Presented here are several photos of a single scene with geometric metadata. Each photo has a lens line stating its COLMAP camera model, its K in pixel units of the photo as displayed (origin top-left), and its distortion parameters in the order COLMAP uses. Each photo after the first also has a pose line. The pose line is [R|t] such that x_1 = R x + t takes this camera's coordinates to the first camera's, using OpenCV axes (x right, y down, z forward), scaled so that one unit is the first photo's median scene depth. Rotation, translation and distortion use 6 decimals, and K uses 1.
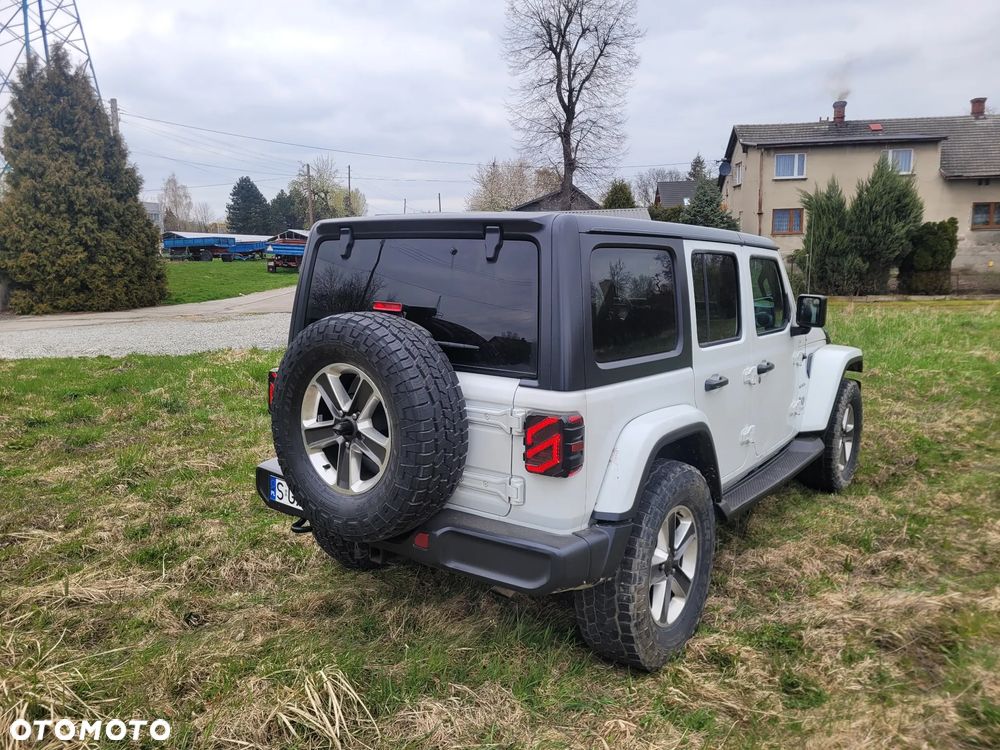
lens RADIAL K [[743.4, 0, 500.7], [0, 743.4, 346.7], [0, 0, 1]] dist [0.082355, -0.071992]
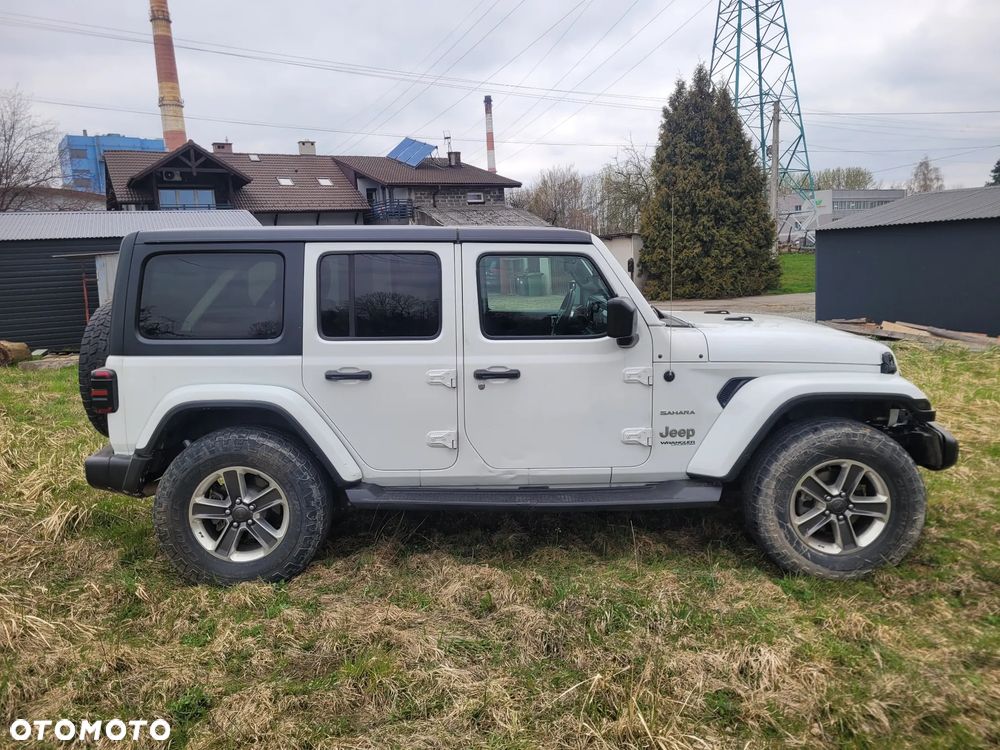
lens RADIAL K [[743.4, 0, 503.5], [0, 743.4, 349.1], [0, 0, 1]] dist [0.082355, -0.071992]
pose [[0.606862, 0.083087, -0.790453, 0.676693], [-0.069442, 0.996261, 0.051407, -0.031530], [0.791768, 0.023693, 0.610362, 0.279531]]
